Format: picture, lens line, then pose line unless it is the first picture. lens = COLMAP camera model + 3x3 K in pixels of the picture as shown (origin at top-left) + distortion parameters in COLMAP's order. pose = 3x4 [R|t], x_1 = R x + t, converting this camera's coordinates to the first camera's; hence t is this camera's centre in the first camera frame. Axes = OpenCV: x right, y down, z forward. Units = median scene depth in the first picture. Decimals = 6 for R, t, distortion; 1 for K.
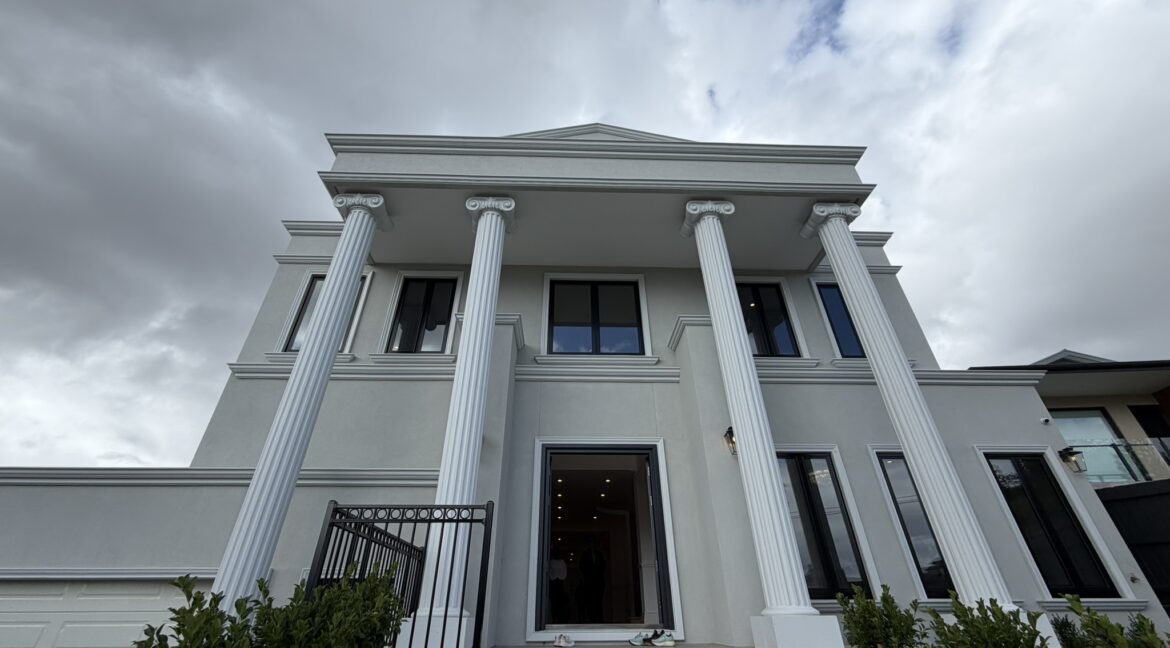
lens RADIAL K [[464.0, 0, 584.7], [0, 464.0, 320.4], [0, 0, 1]] dist [0.000193, 0.000238]
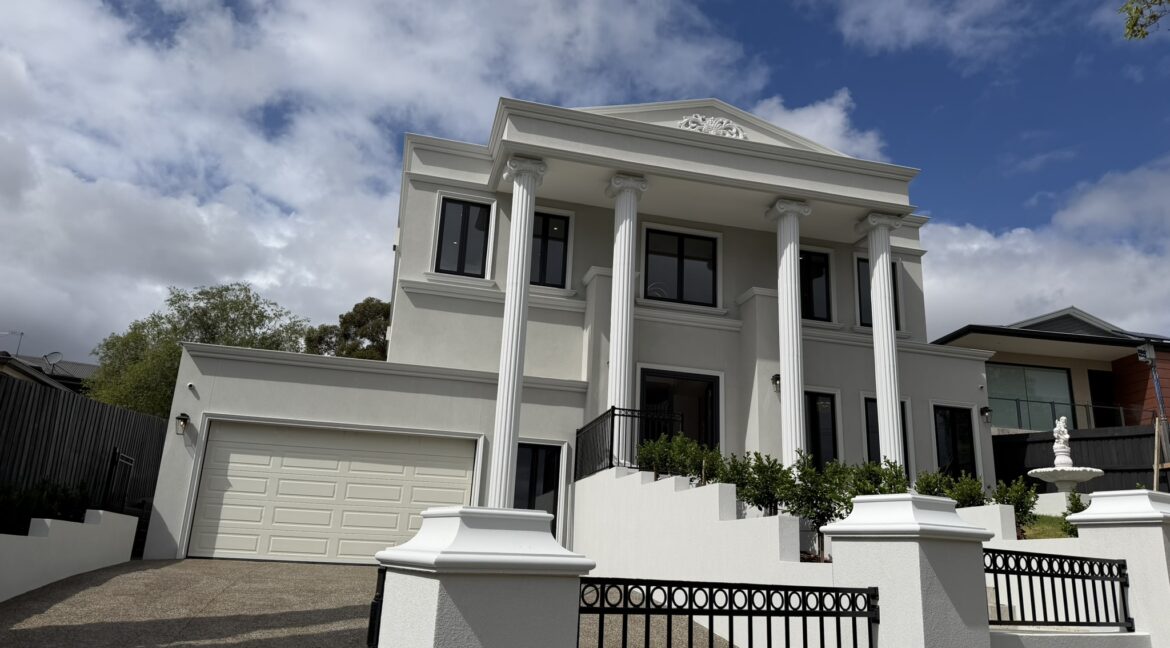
lens RADIAL K [[861.0, 0, 582.4], [0, 861.0, 320.8], [0, 0, 1]] dist [0.009985, -0.004368]
pose [[0.973610, 0.112067, 0.198808, -0.711263], [-0.162867, 0.951422, 0.261288, -0.454824], [-0.159868, -0.286771, 0.944566, -1.200375]]
